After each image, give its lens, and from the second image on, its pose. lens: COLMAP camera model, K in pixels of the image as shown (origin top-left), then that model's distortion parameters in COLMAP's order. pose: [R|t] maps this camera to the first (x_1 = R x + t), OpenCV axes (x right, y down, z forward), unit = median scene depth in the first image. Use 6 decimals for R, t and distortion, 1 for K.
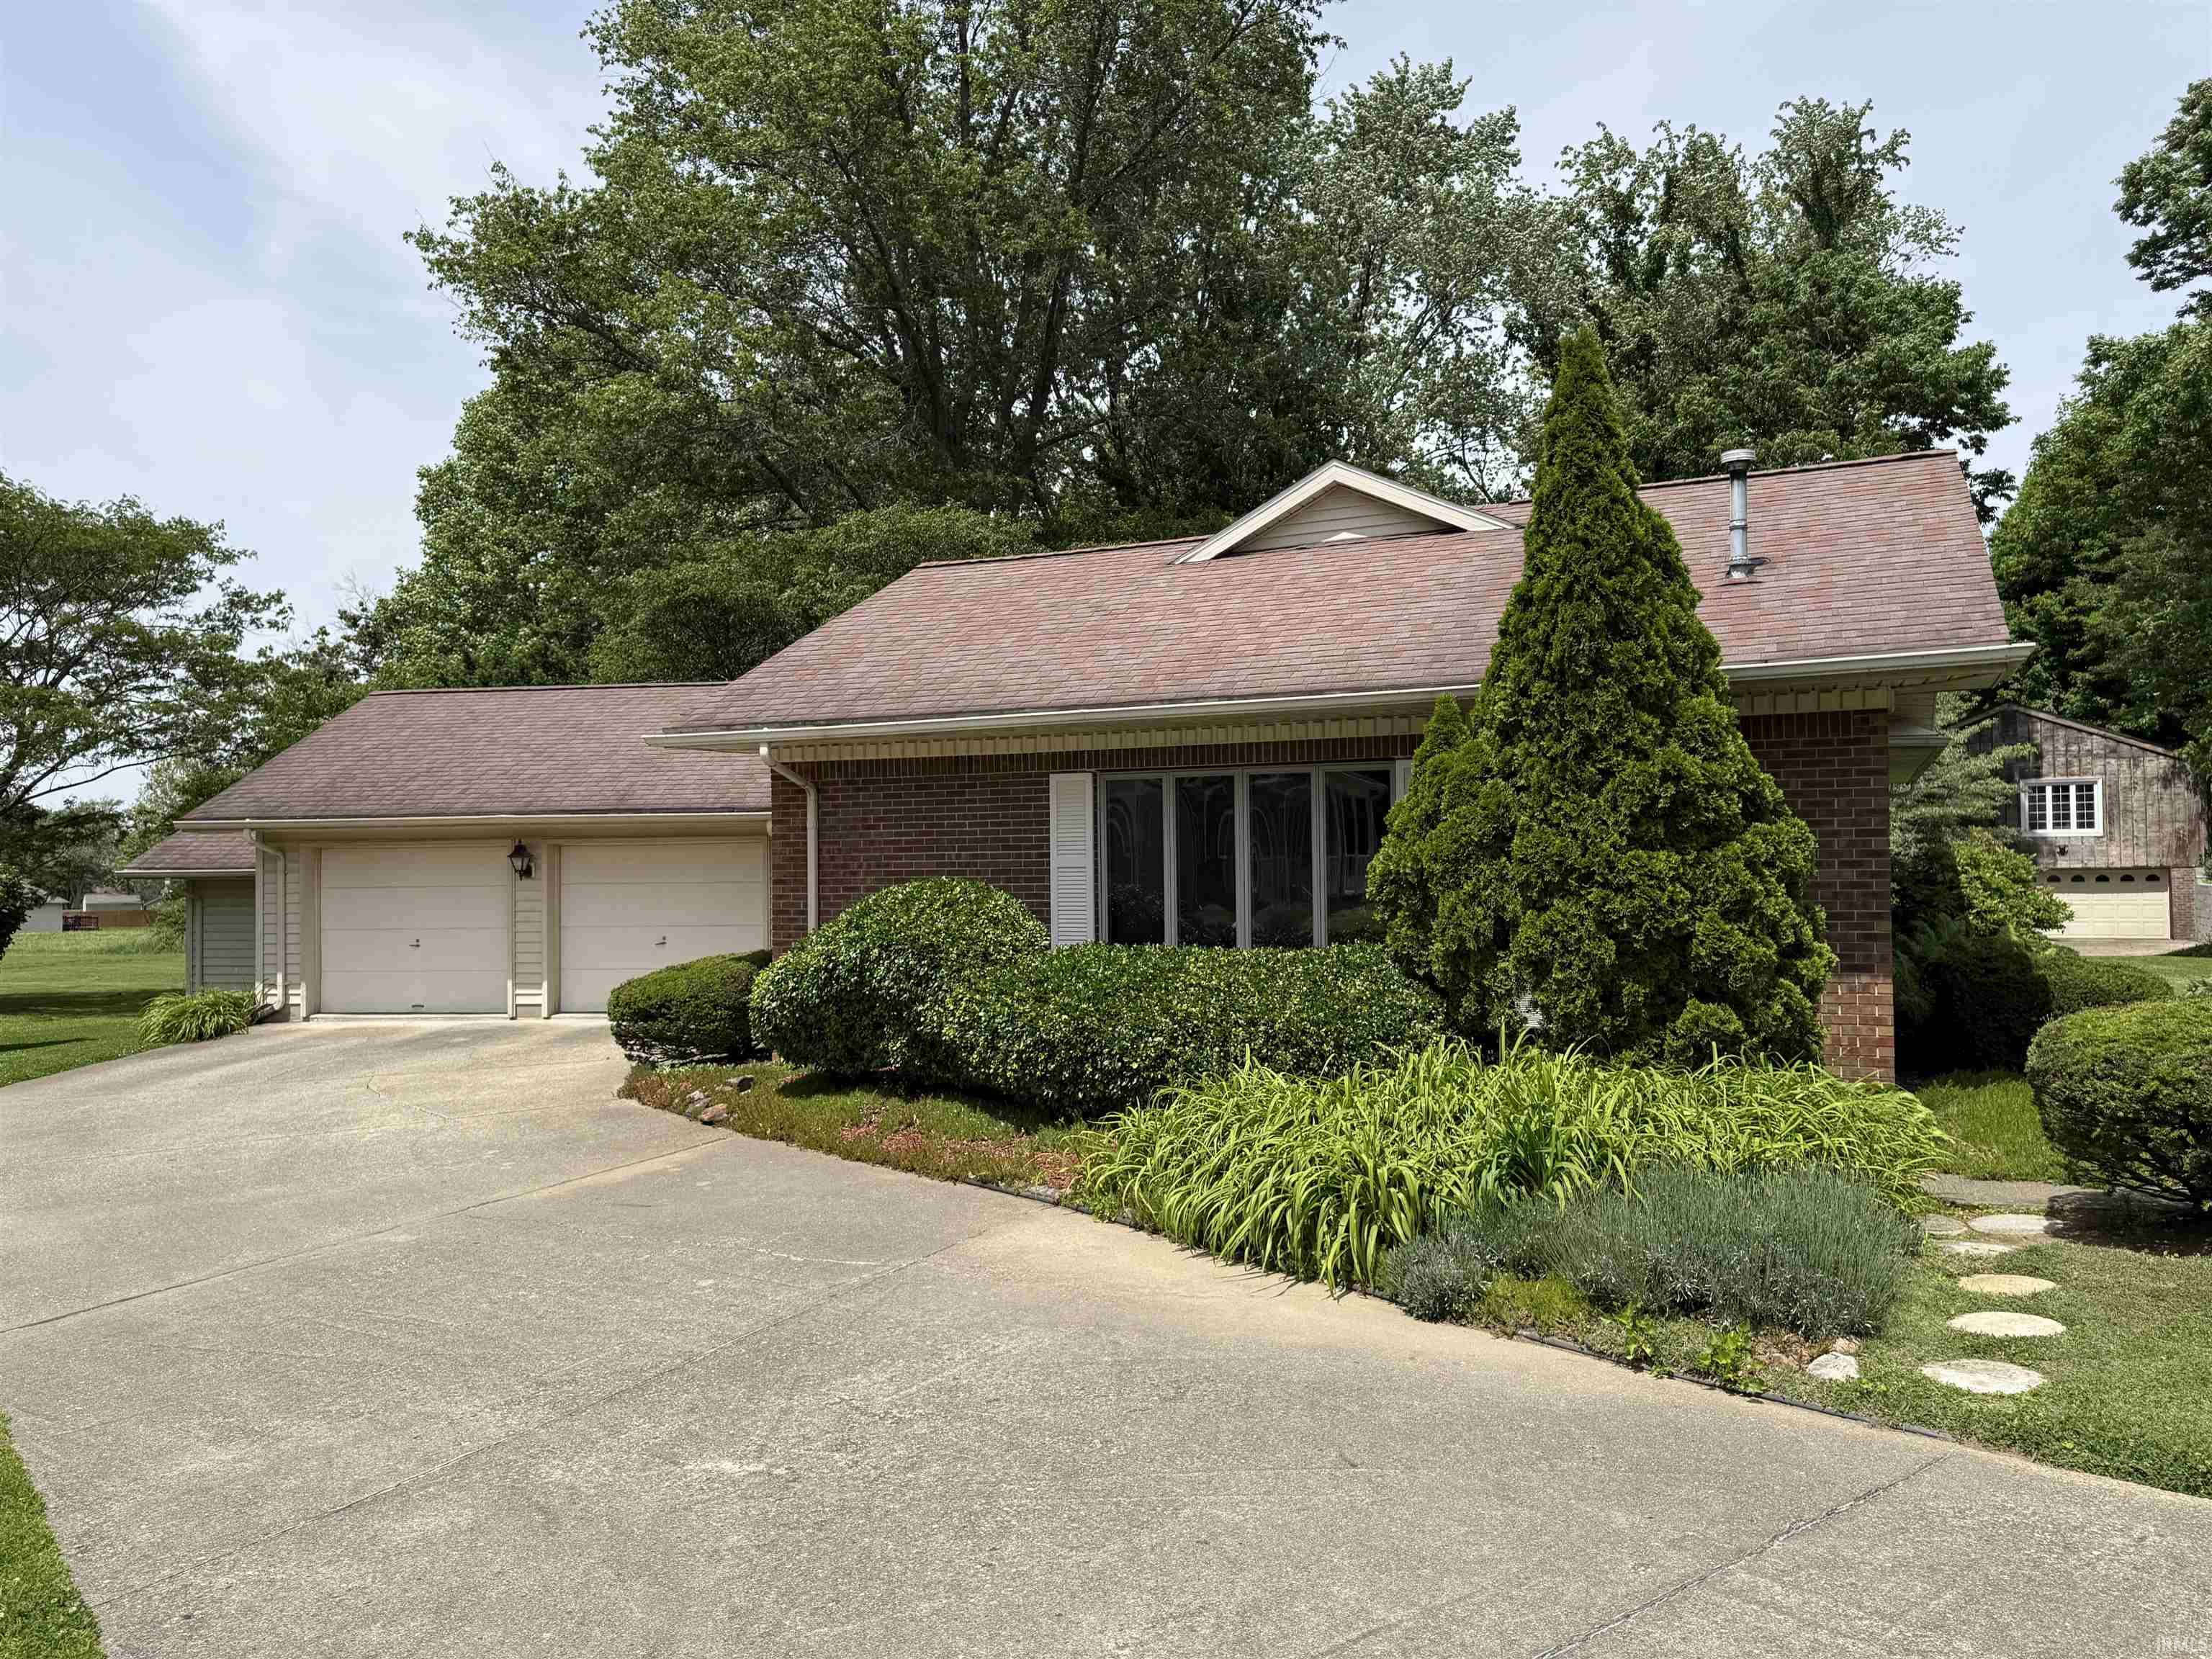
lens RADIAL K [[1546.9, 0, 1106.0], [0, 1546.9, 829.5], [0, 0, 1]] dist [0.086390, -0.113538]
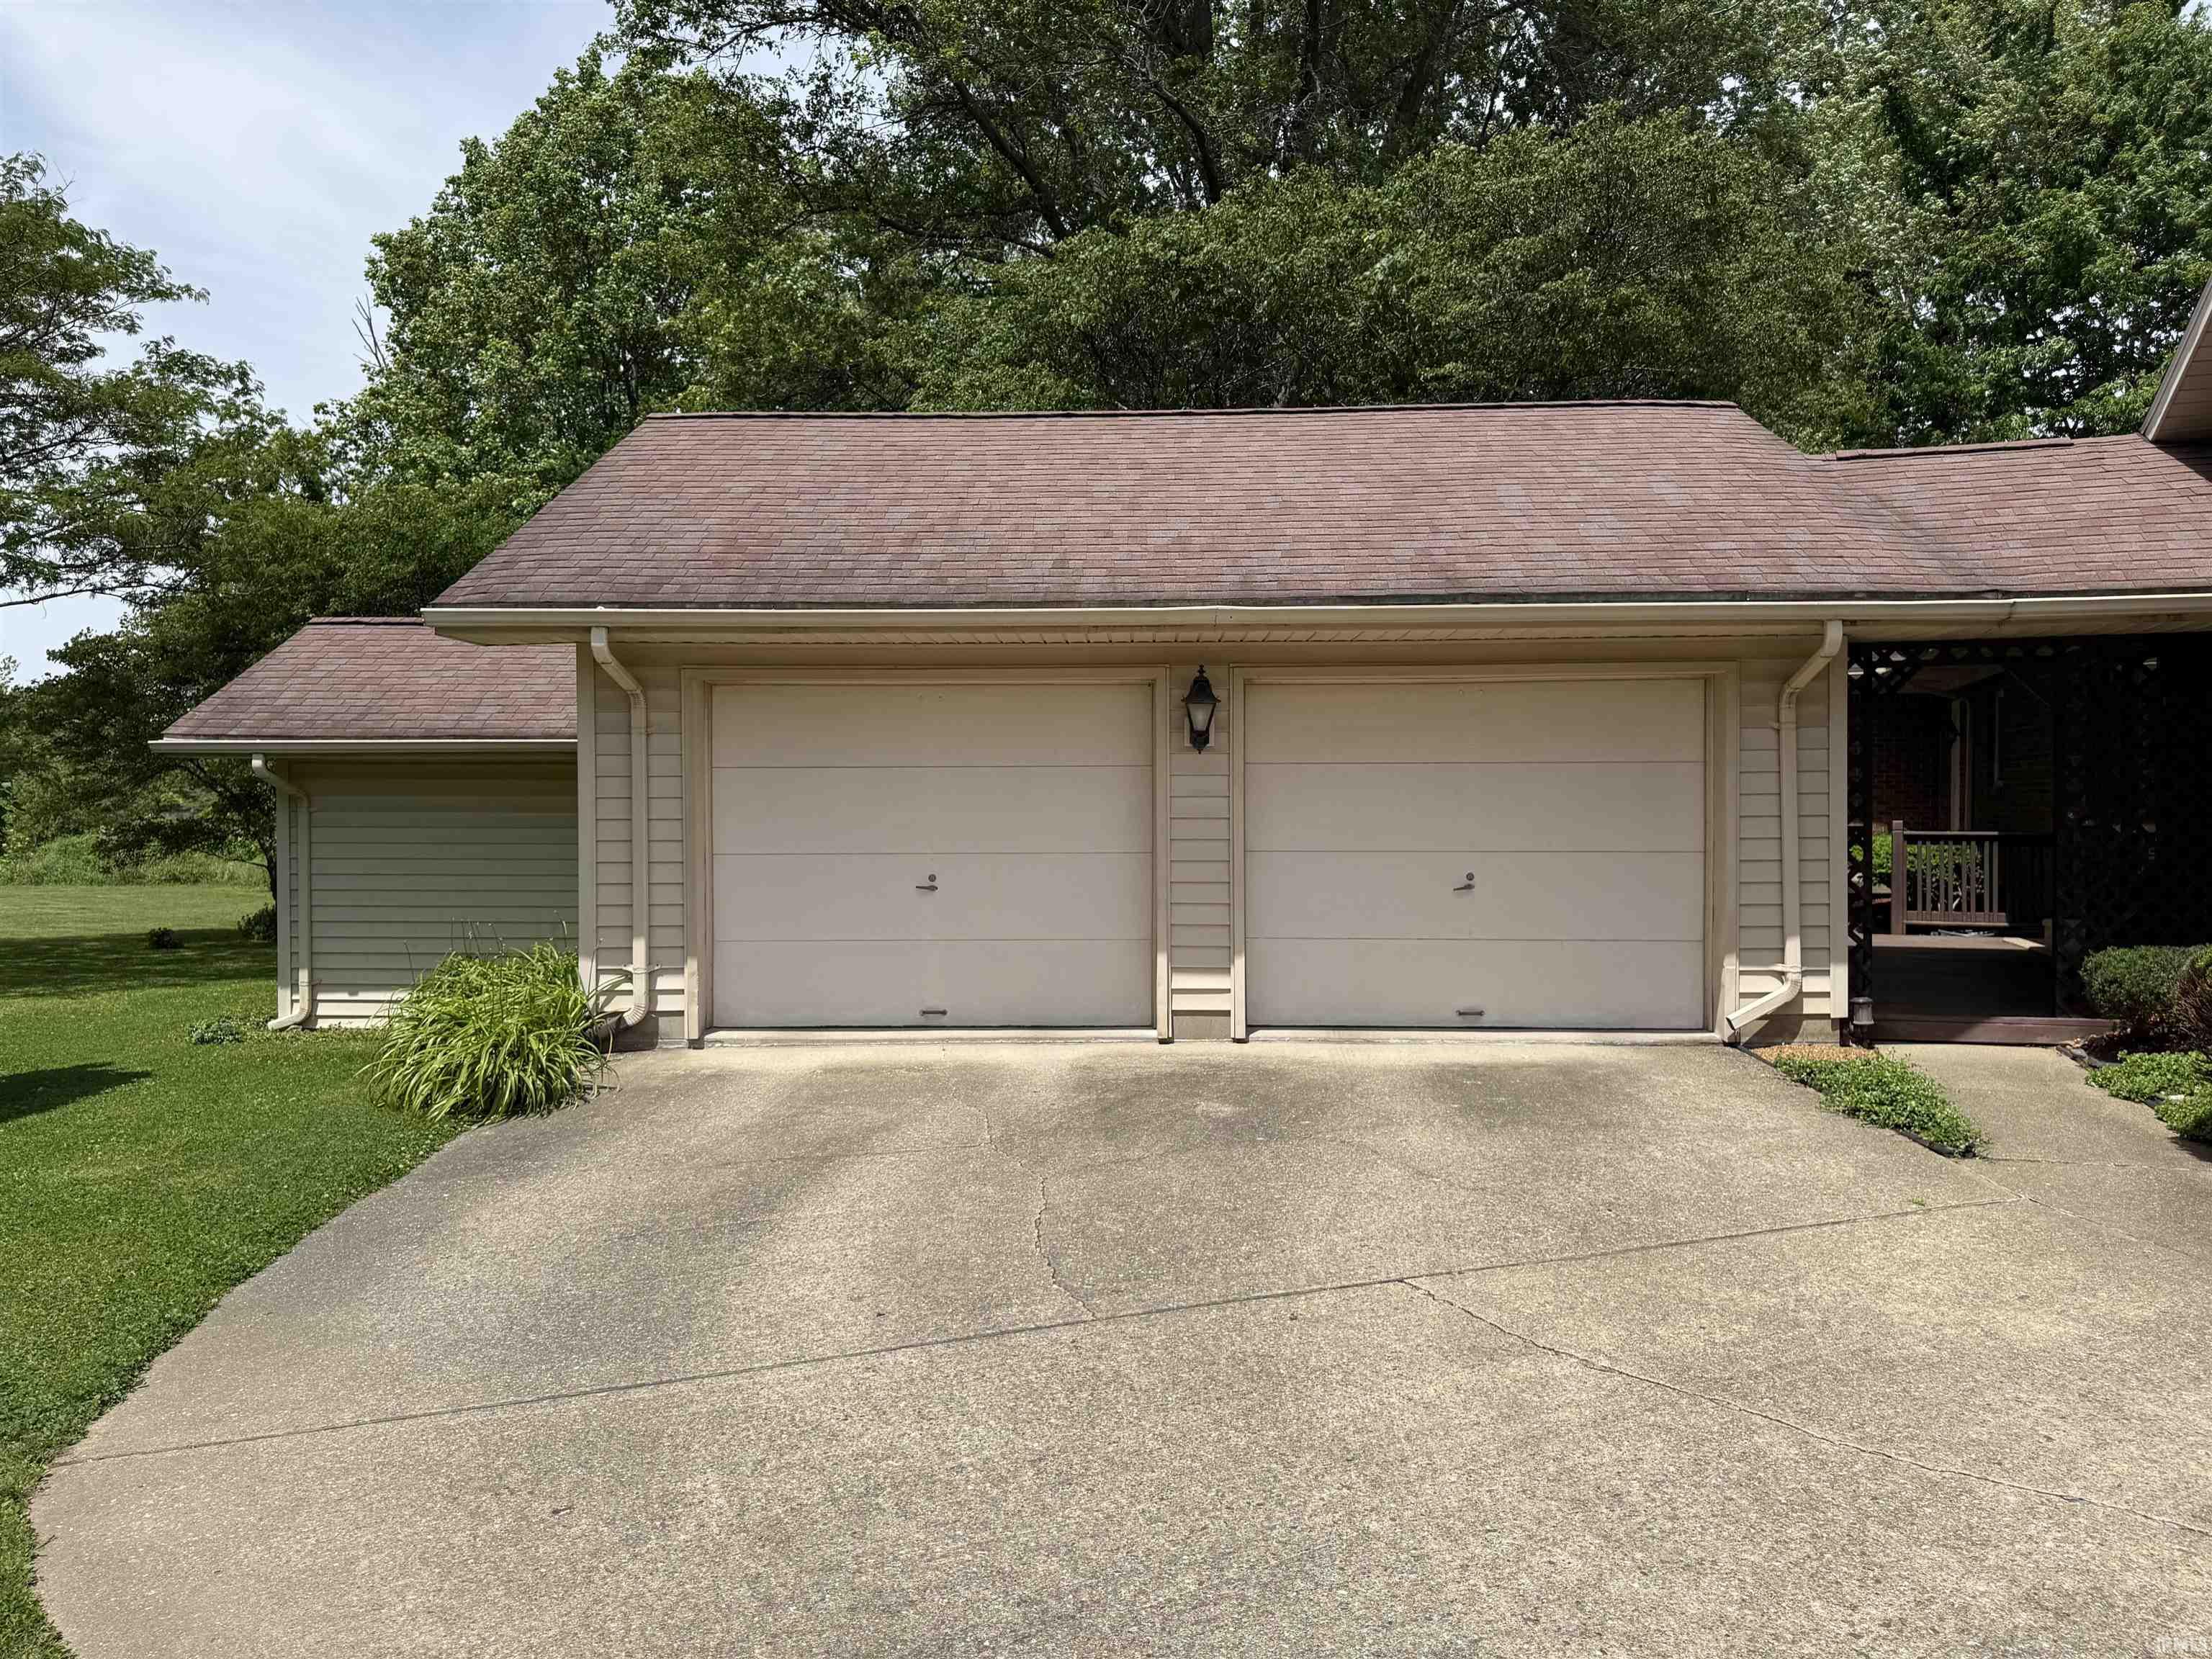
lens RADIAL K [[1546.9, 0, 1106.0], [0, 1546.9, 829.5], [0, 0, 1]] dist [0.086390, -0.113538]
pose [[0.988226, 0.010881, 0.152615, -0.460510], [-0.013106, 0.999822, 0.013581, 0.049170], [-0.152440, -0.015421, 0.988192, 0.524841]]
